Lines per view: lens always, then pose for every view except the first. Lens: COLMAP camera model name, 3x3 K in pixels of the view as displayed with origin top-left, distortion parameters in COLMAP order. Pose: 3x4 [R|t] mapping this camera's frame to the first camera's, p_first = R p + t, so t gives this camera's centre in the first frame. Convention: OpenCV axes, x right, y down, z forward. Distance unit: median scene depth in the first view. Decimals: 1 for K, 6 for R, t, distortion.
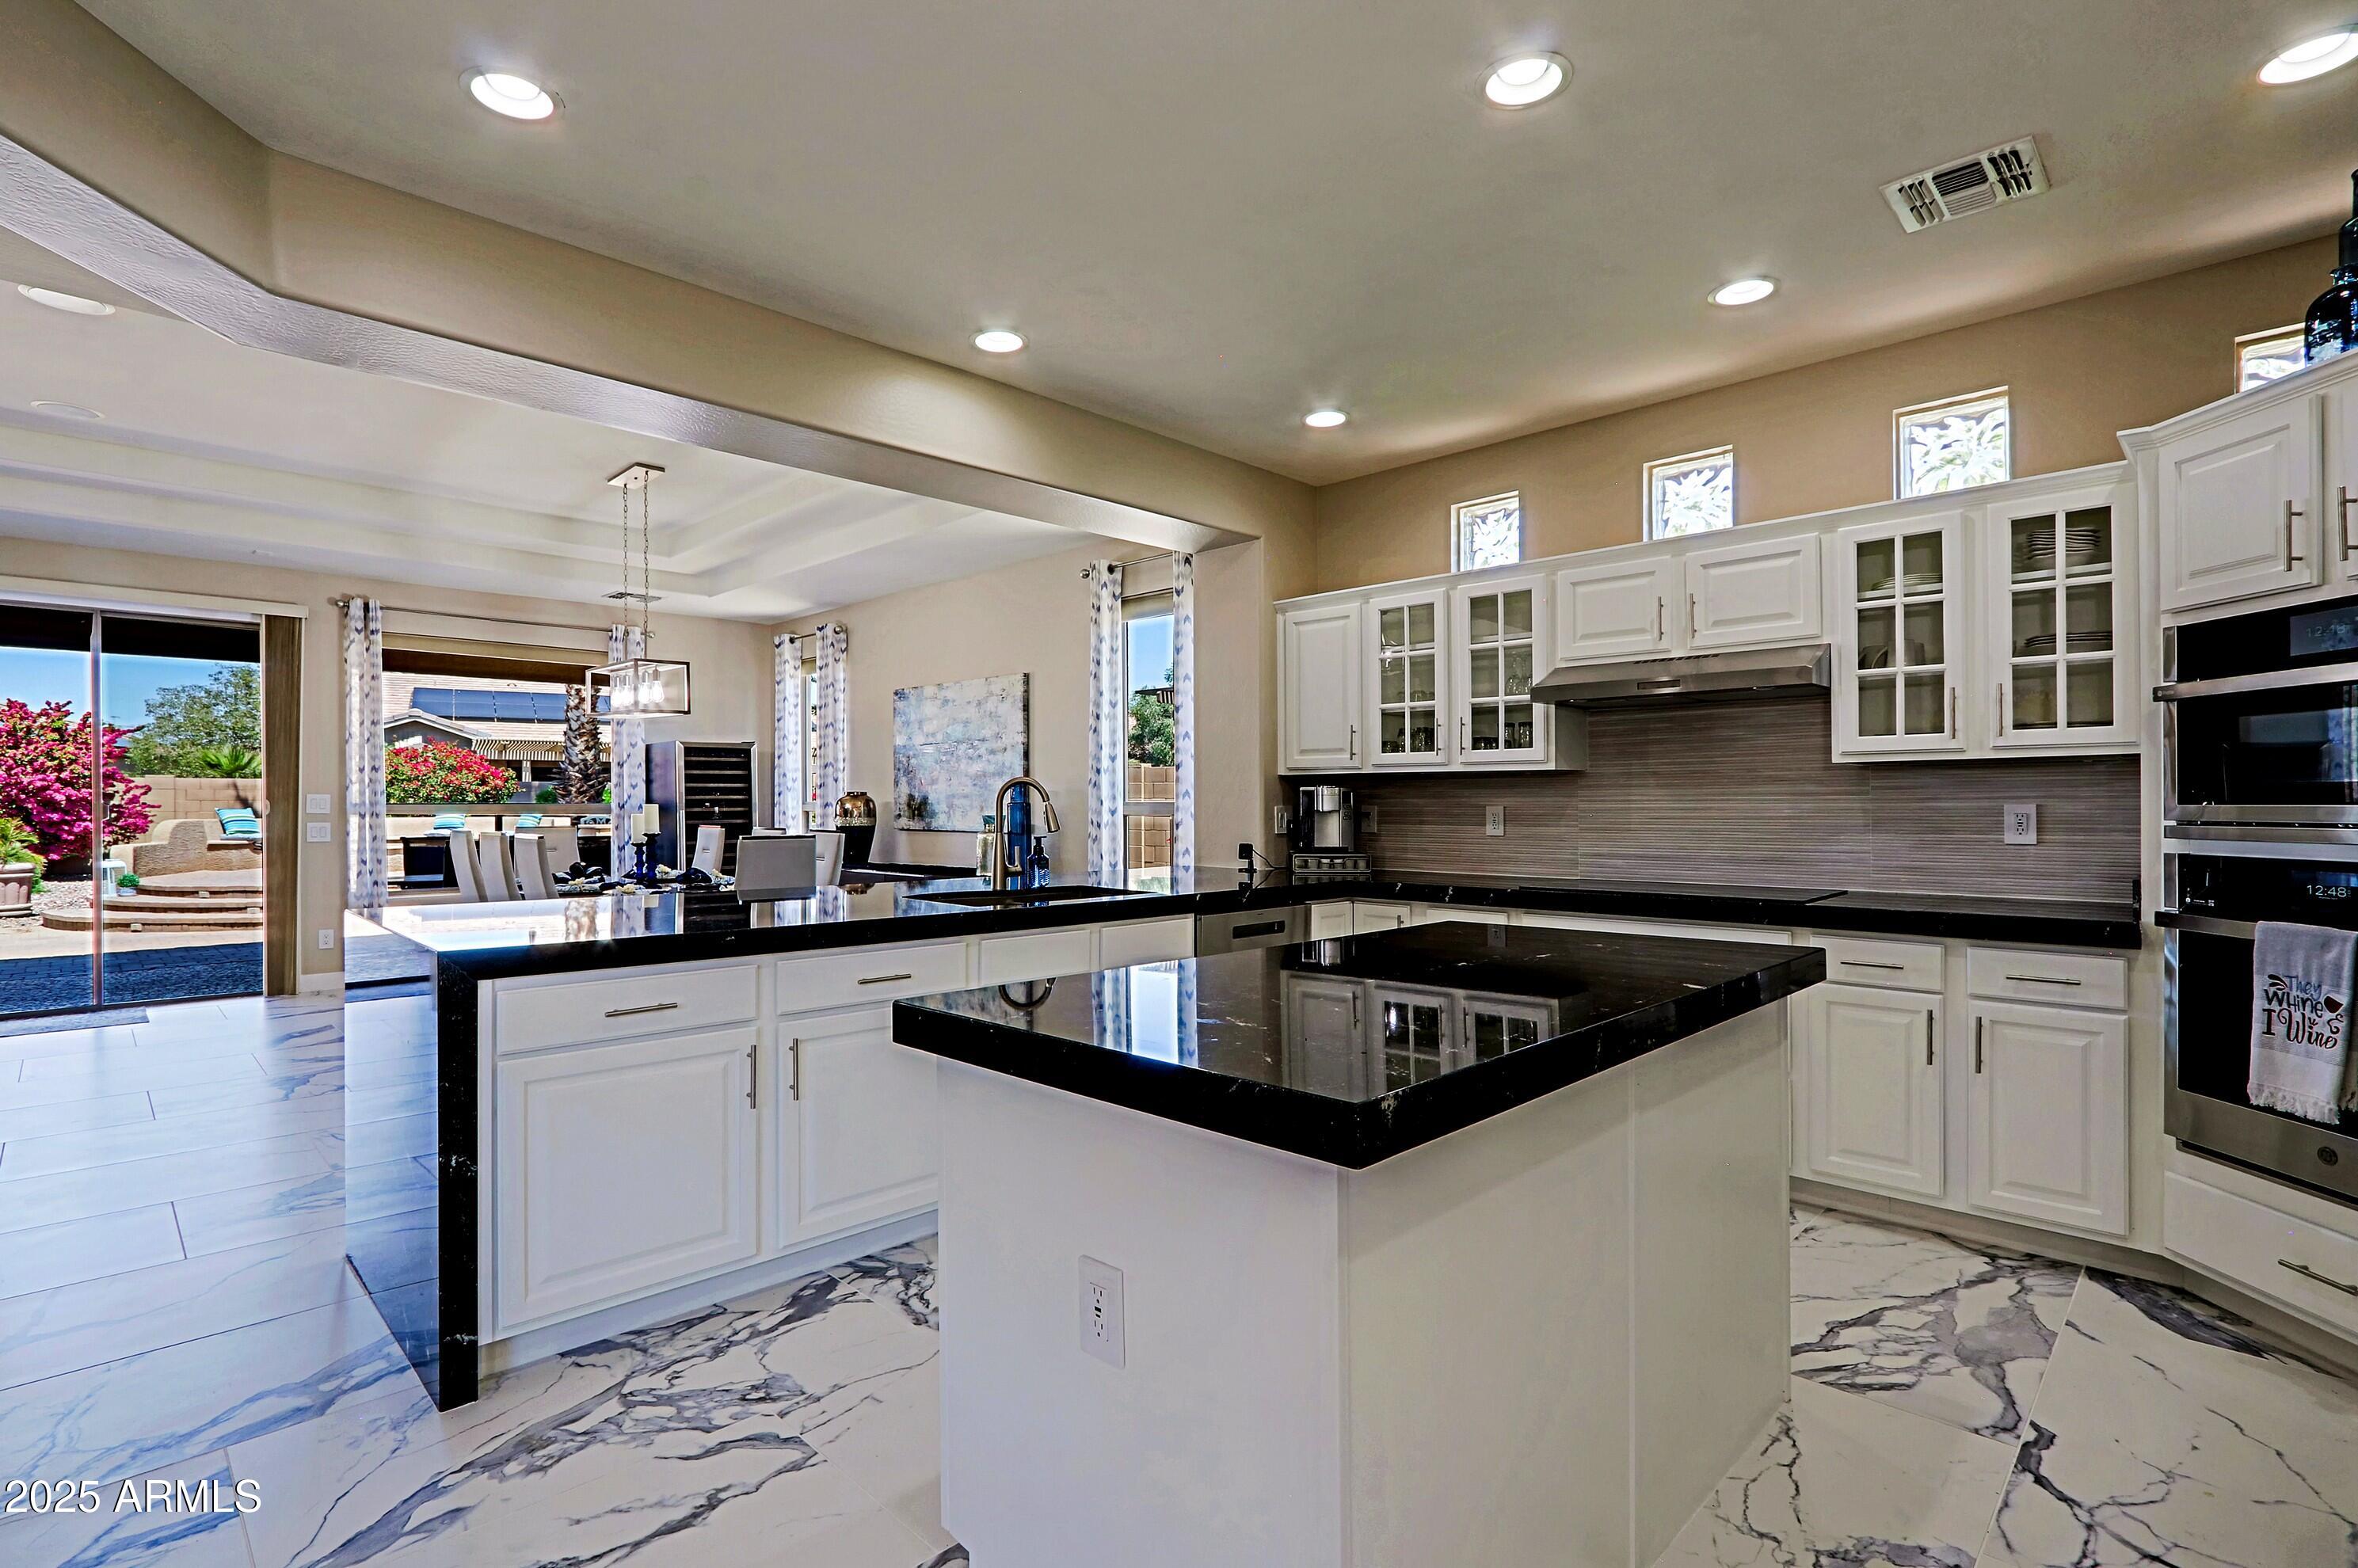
lens RADIAL K [[1099.3, 0, 1162.8], [0, 1099.3, 804.1], [0, 0, 1]] dist [-0.017250, 0.000230]
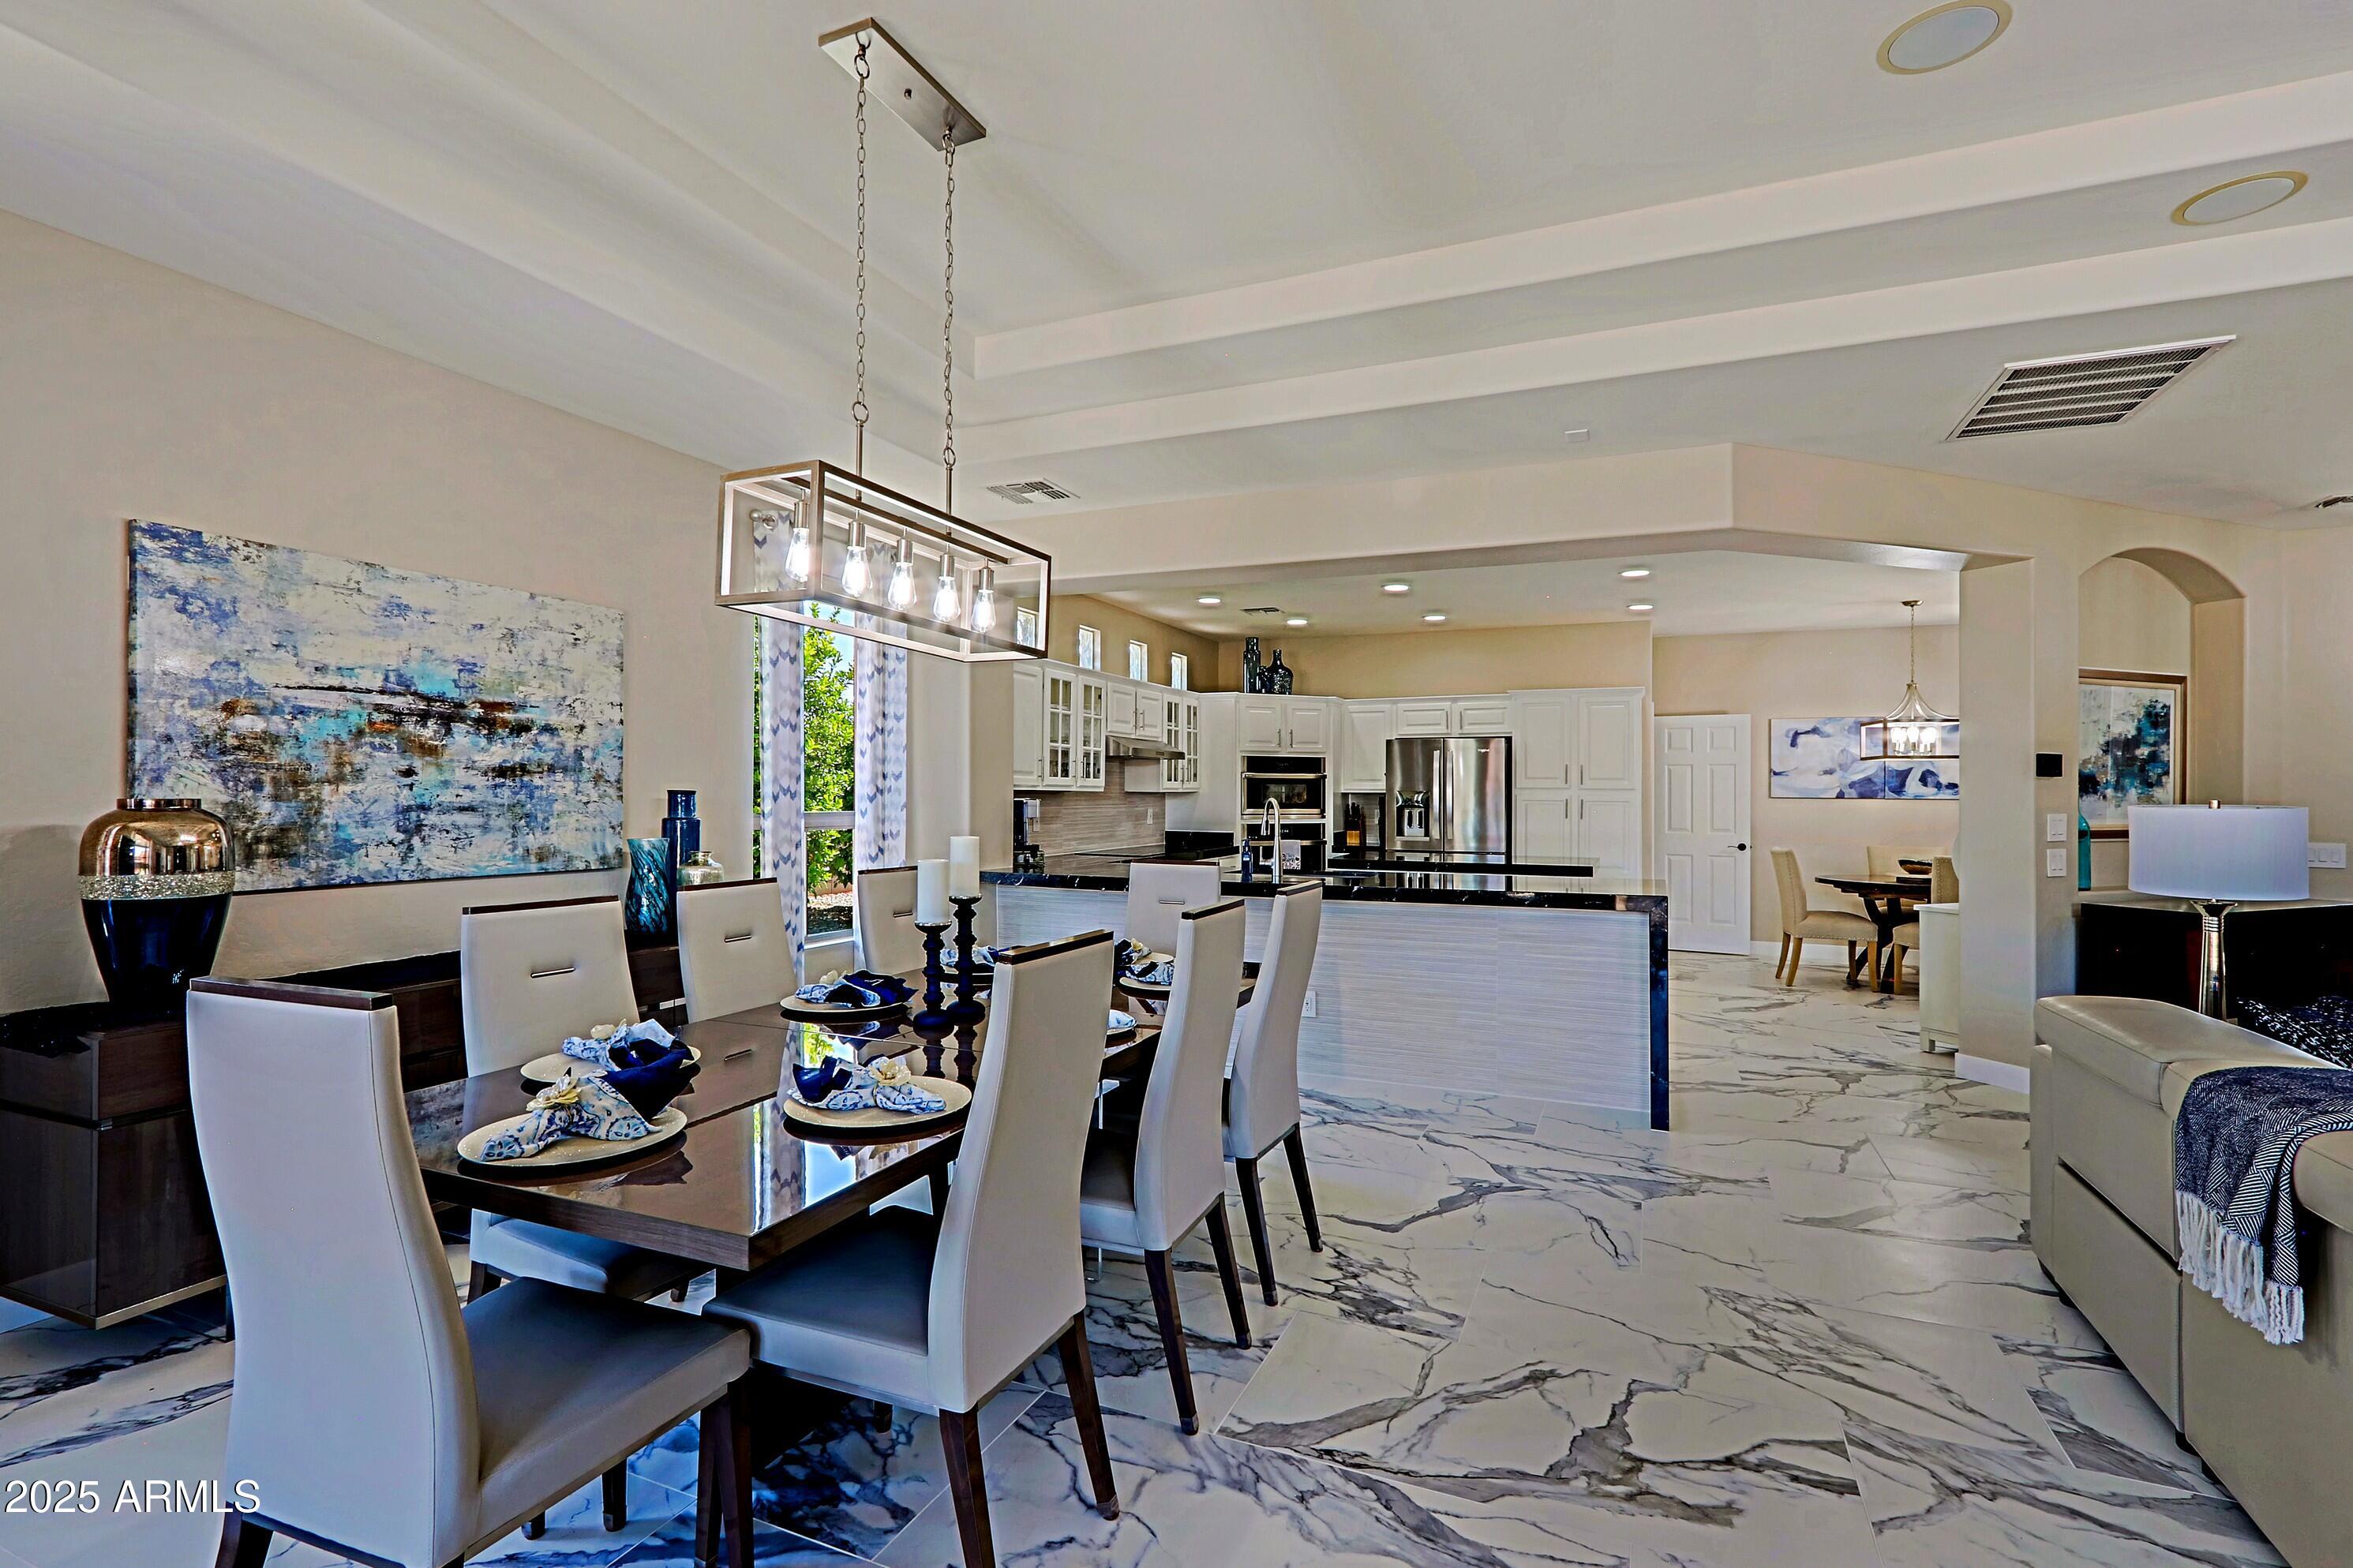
lens RADIAL K [[1096.0, 0, 1161.2], [0, 1096.0, 776.8], [0, 0, 1]] dist [-0.005303, 0.000596]
pose [[-0.353622, 0.014910, 0.935269, -1.204387], [-0.004160, 0.999838, -0.017512, -0.021833], [-0.935379, -0.010083, -0.353503, 1.376561]]
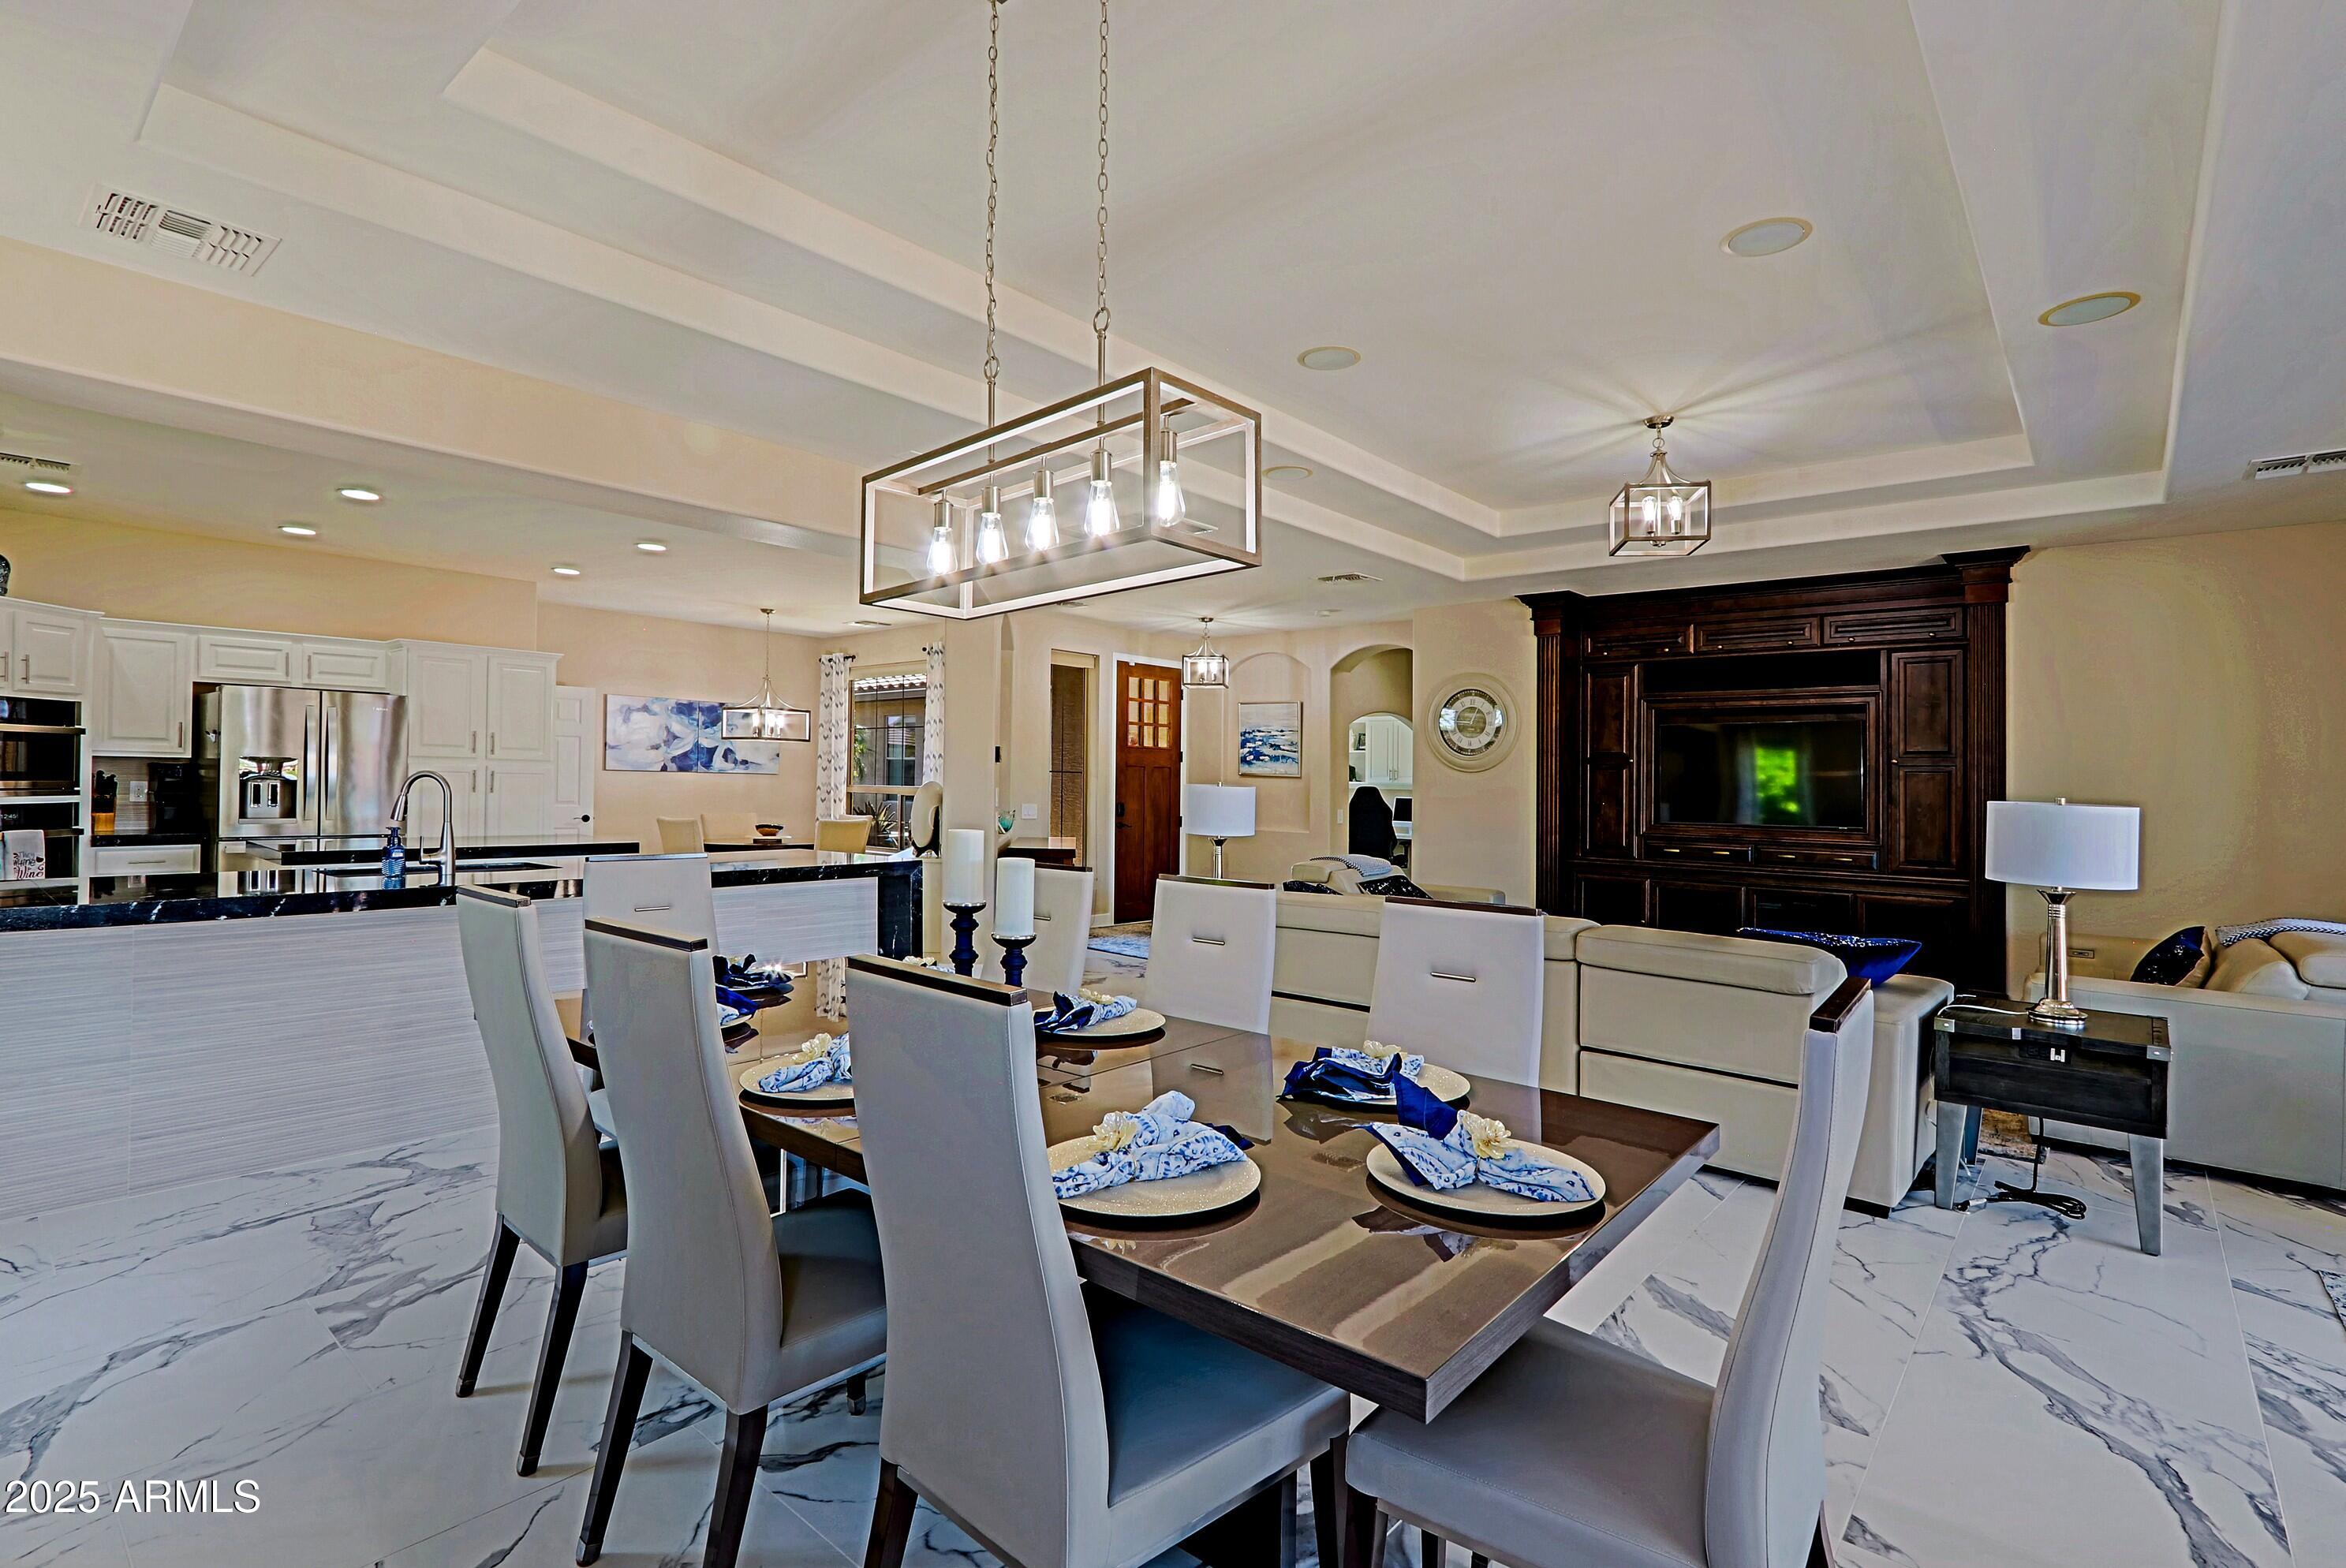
lens RADIAL K [[1092.1, 0, 1177.9], [0, 1092.1, 771.8], [0, 0, 1]] dist [0.001204, 0.000485]
pose [[-0.996473, -0.020601, -0.081348, -0.646737], [-0.020116, 0.999775, -0.006771, -0.027369], [0.081469, -0.005111, -0.996663, 1.782779]]
